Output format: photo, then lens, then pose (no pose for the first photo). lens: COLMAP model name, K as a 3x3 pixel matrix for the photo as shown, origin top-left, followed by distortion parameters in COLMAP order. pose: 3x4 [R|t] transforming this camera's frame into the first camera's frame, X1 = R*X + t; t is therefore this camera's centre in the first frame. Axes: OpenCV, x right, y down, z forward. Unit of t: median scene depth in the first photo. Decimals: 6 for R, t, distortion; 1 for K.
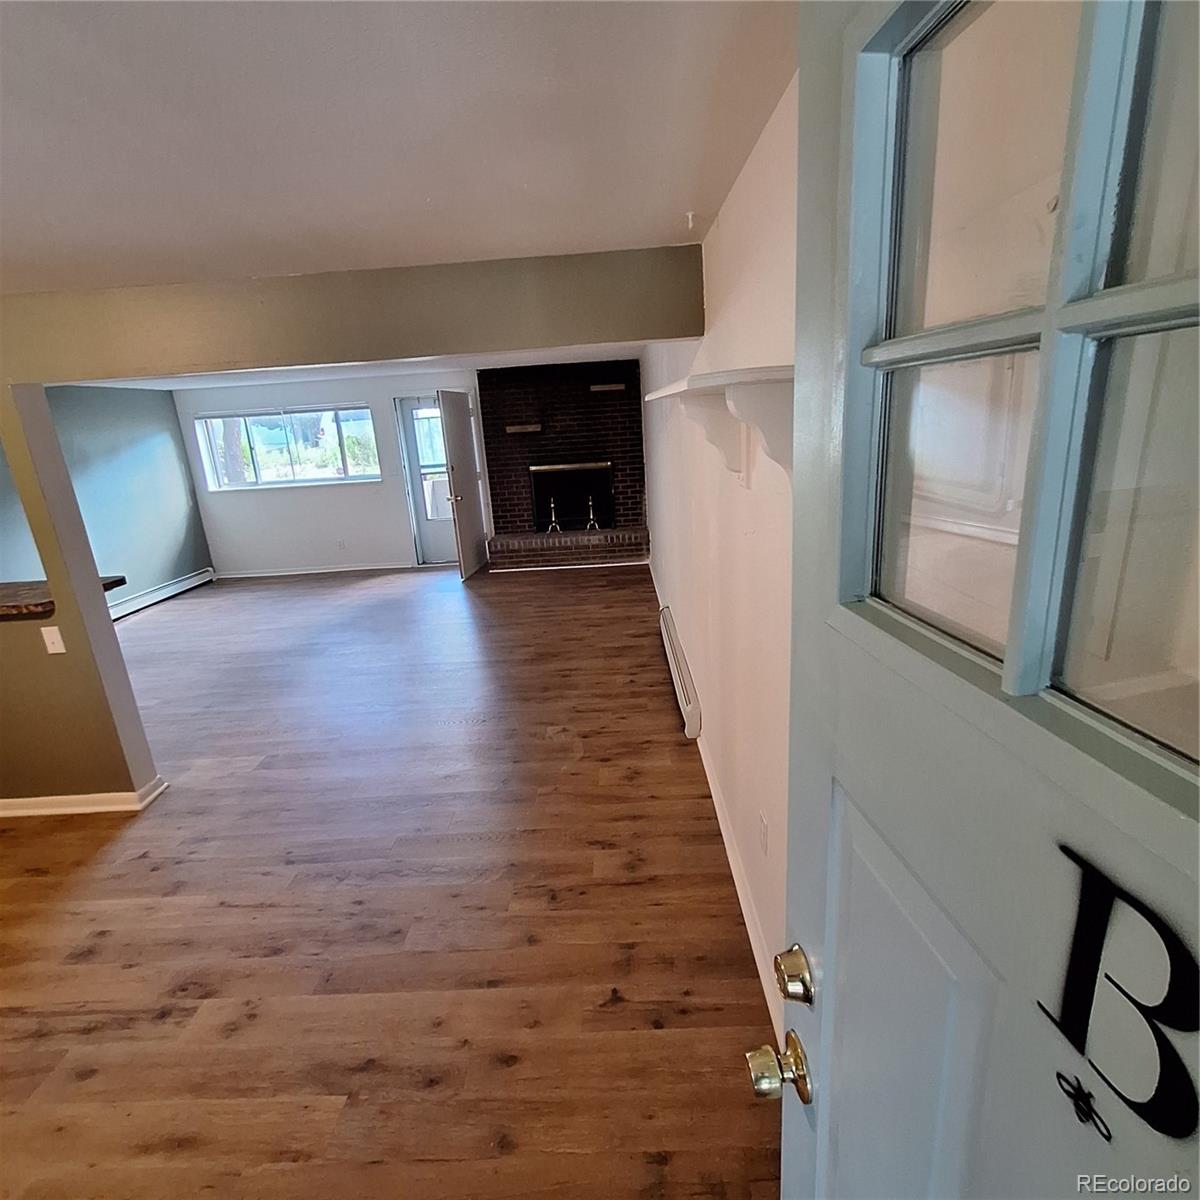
lens RADIAL K [[630.0, 0, 602.2], [0, 630.0, 599.9], [0, 0, 1]] dist [-0.007037, 0.003562]
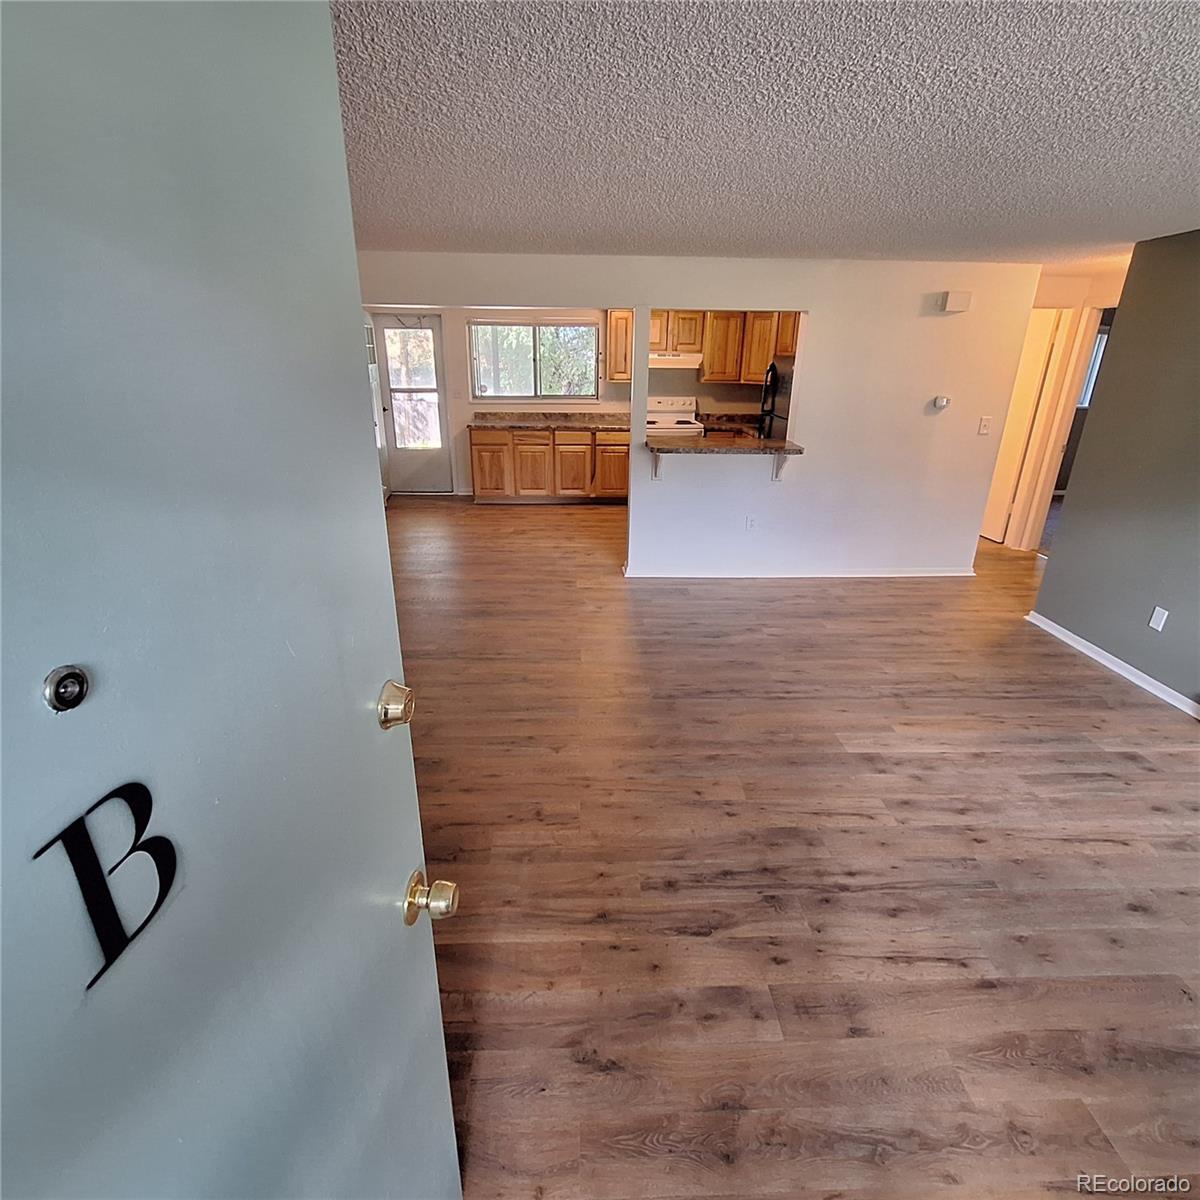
lens RADIAL K [[630.0, 0, 601.2], [0, 630.0, 596.2], [0, 0, 1]] dist [-0.007037, 0.003562]
pose [[-0.997496, 0.064744, -0.028474, -0.429842], [0.034048, 0.792412, 0.609036, -0.449548], [0.061994, 0.606541, -0.792632, 1.656399]]
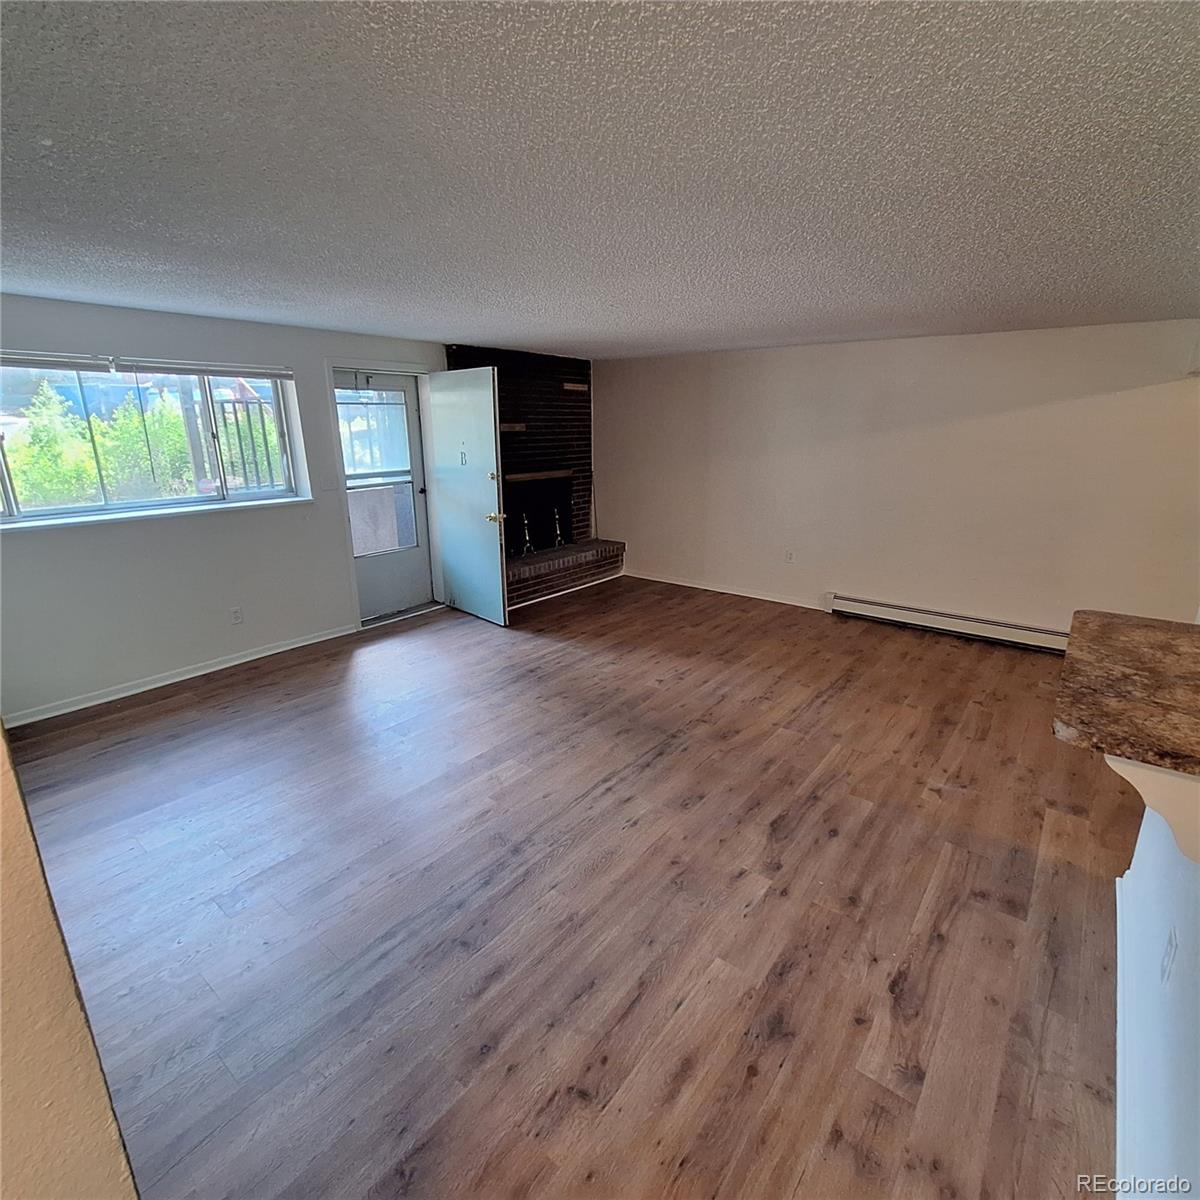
lens RADIAL K [[630.0, 0, 604.6], [0, 630.0, 596.0], [0, 0, 1]] dist [-0.007037, 0.003562]
pose [[0.601467, -0.153196, 0.784072, -1.156490], [0.185596, 0.981385, 0.049375, -0.130394], [-0.777040, 0.115823, 0.618703, 0.716545]]
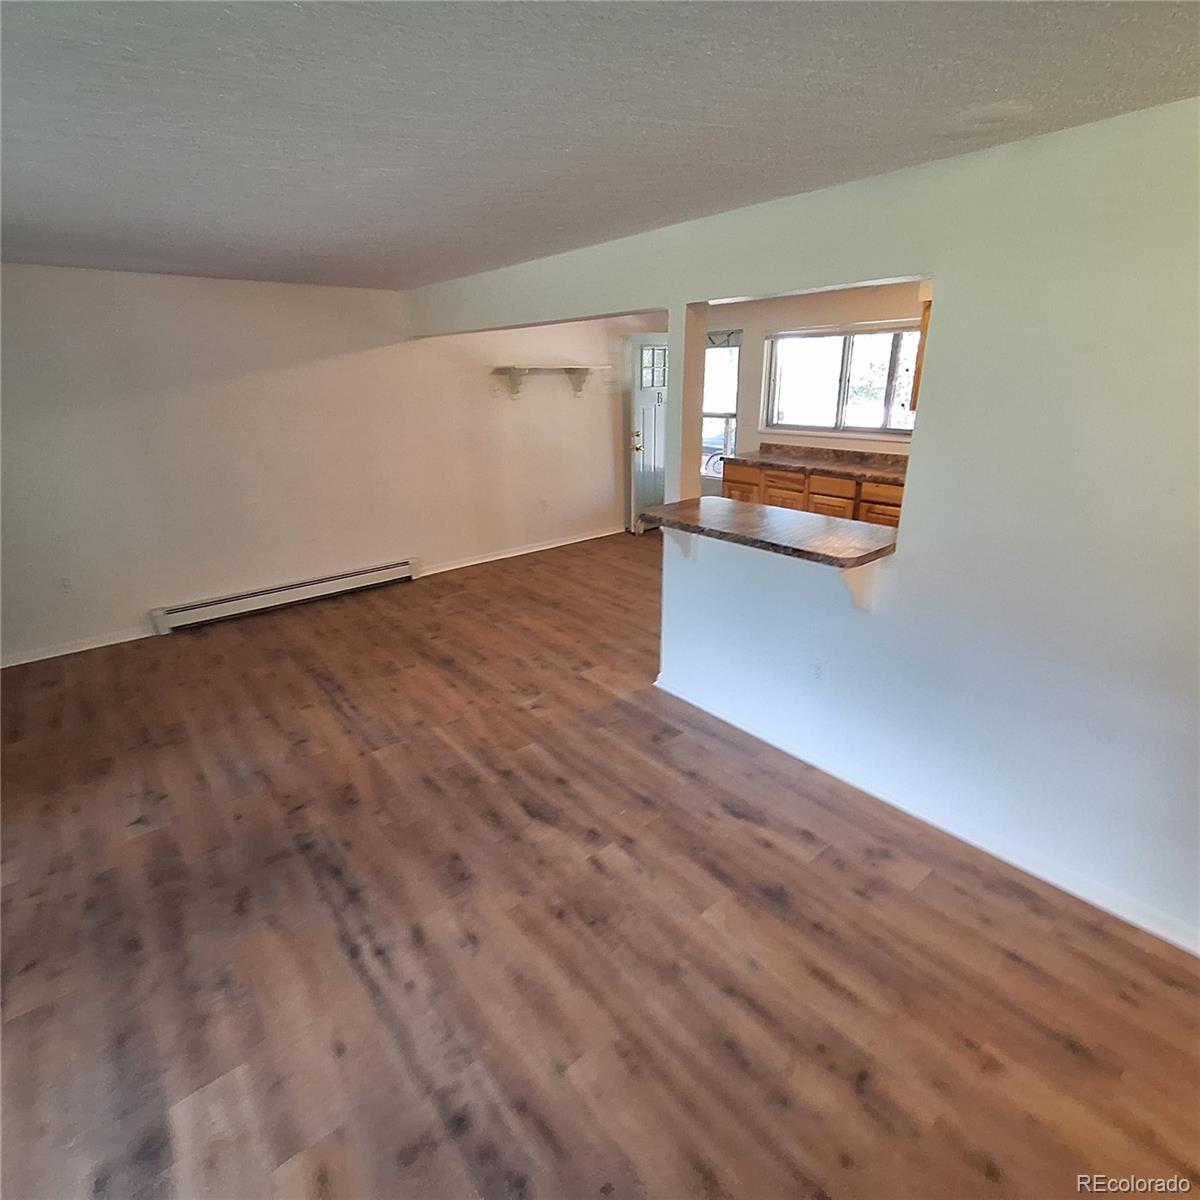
lens RADIAL K [[630.0, 0, 605.5], [0, 630.0, 587.9], [0, 0, 1]] dist [-0.007037, 0.003562]
pose [[-0.653031, -0.177019, 0.736352, -1.038877], [0.262339, 0.859227, 0.439212, -0.260434], [-0.710443, 0.479993, -0.514663, 1.138781]]
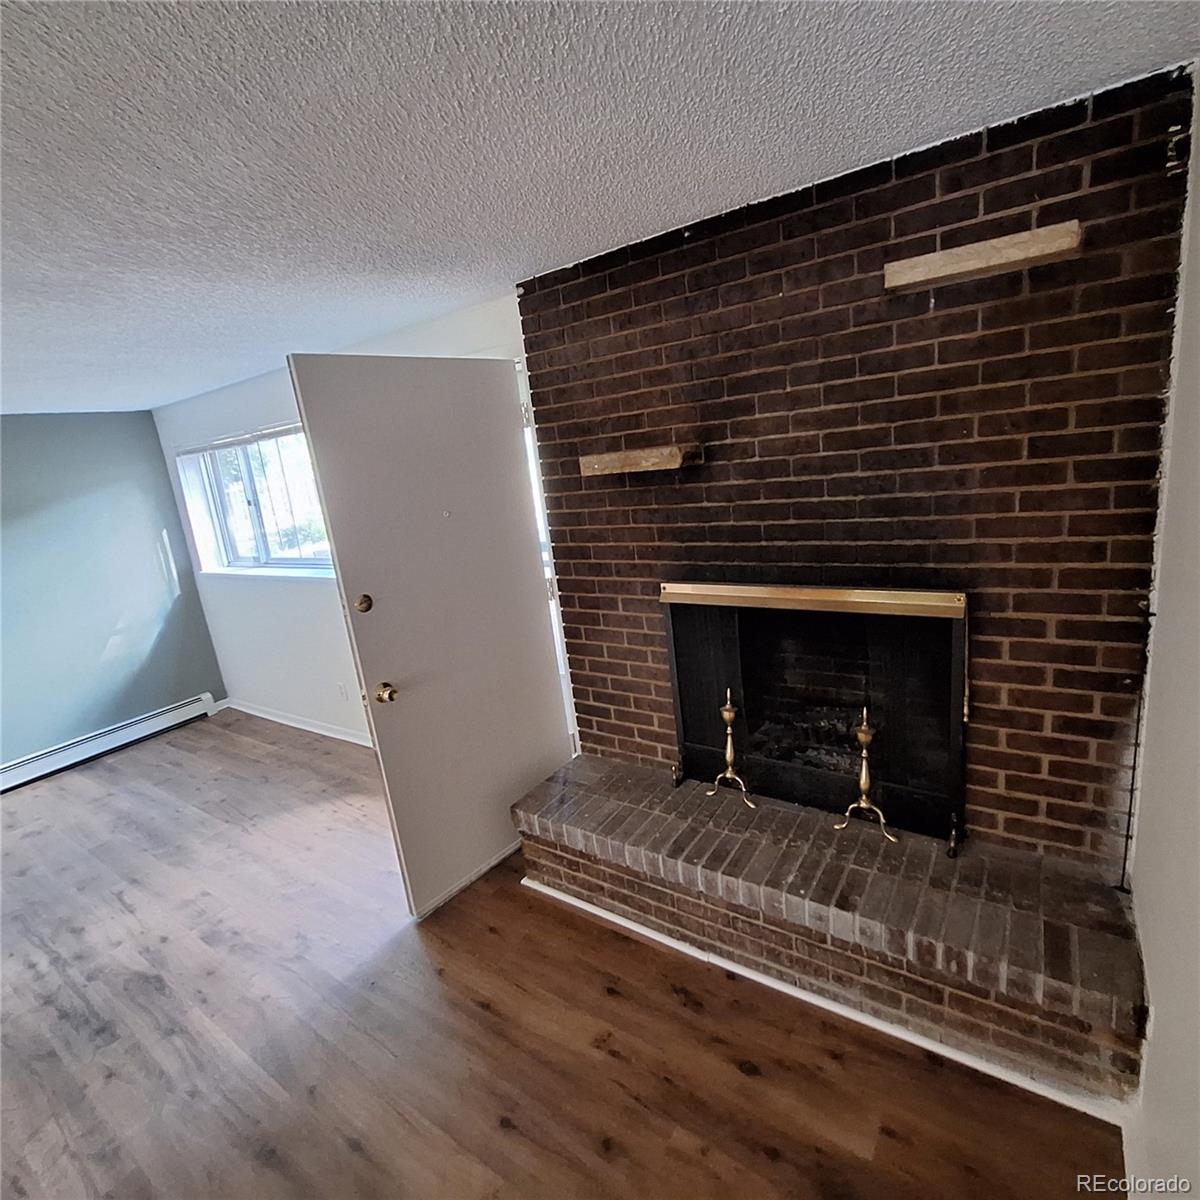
lens RADIAL K [[630.0, 0, 605.3], [0, 630.0, 596.9], [0, 0, 1]] dist [-0.007037, 0.003562]
pose [[0.832975, 0.095392, -0.545026, 0.049804], [-0.091808, 0.995201, 0.033871, -0.357238], [0.545641, 0.021824, 0.837735, 1.225792]]
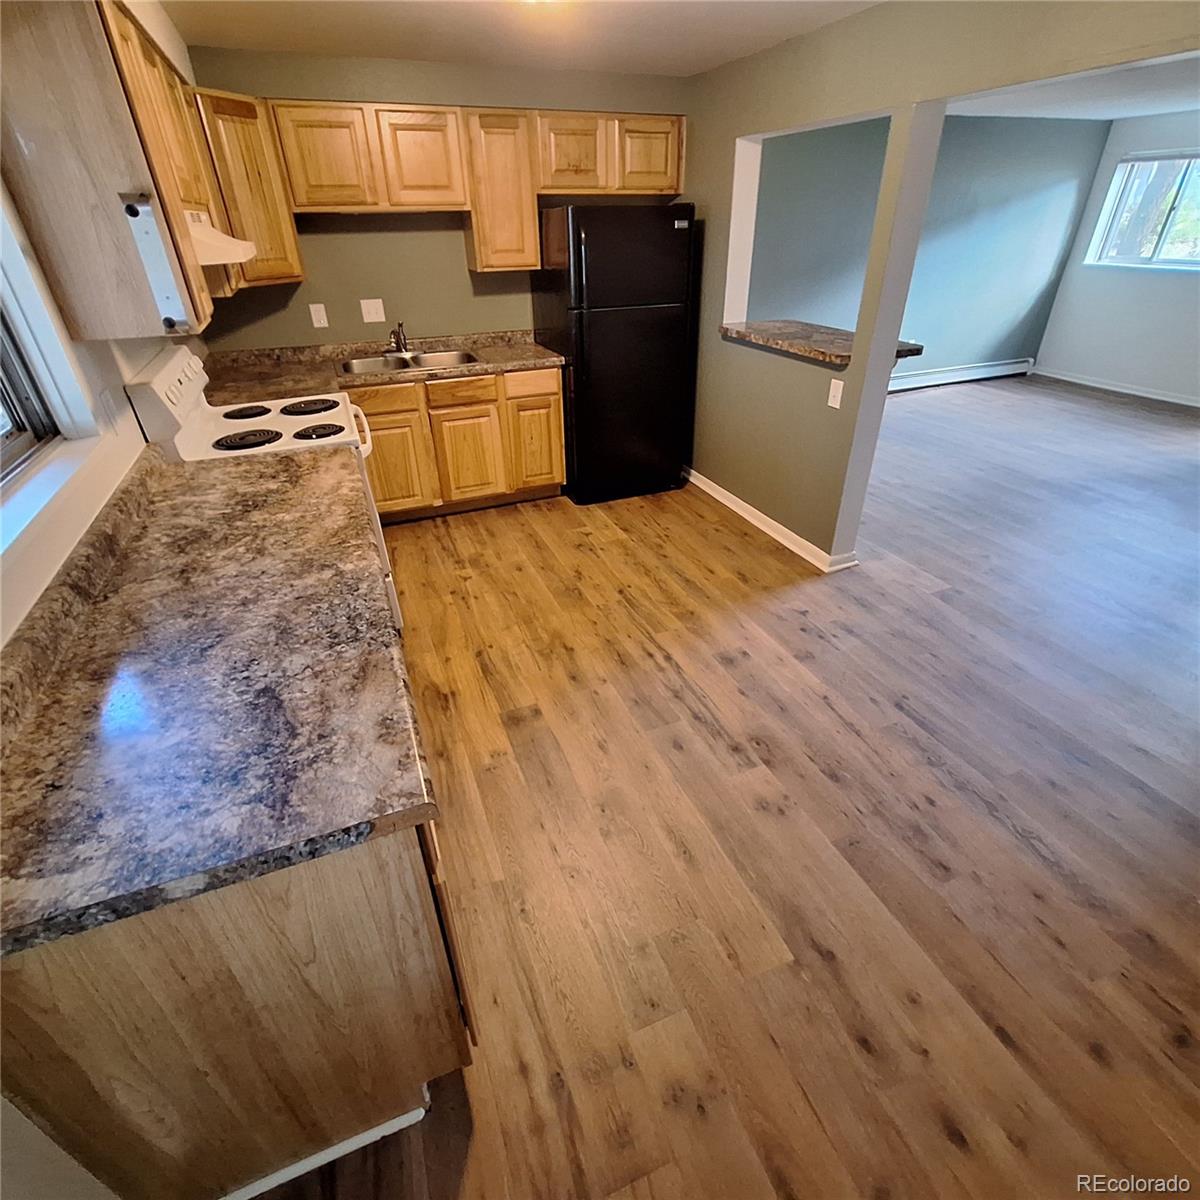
lens RADIAL K [[630.0, 0, 600.6], [0, 630.0, 595.2], [0, 0, 1]] dist [-0.007037, 0.003562]
pose [[0.390258, 0.522121, -0.758346, -0.031783], [-0.262135, 0.852579, 0.452101, -0.014077], [0.882600, 0.022353, 0.469592, 0.103839]]
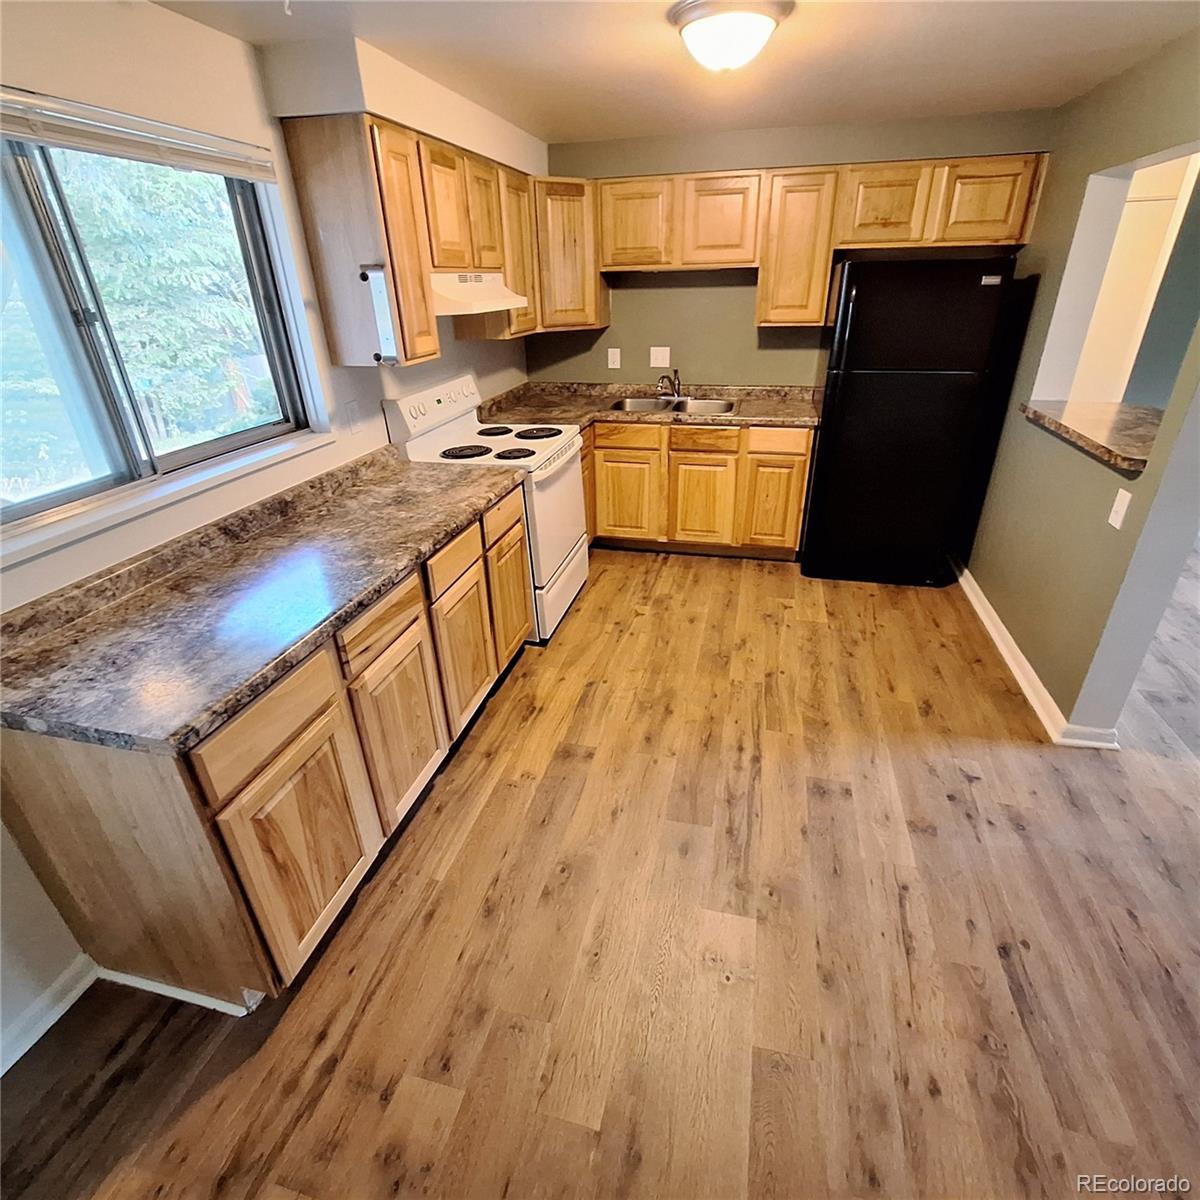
lens RADIAL K [[630.0, 0, 602.8], [0, 630.0, 596.8], [0, 0, 1]] dist [-0.007037, 0.003562]
pose [[-0.223283, 0.499742, -0.836901, -0.028155], [-0.232109, 0.806622, 0.543587, -0.076487], [0.946715, 0.315626, -0.064111, 0.314470]]
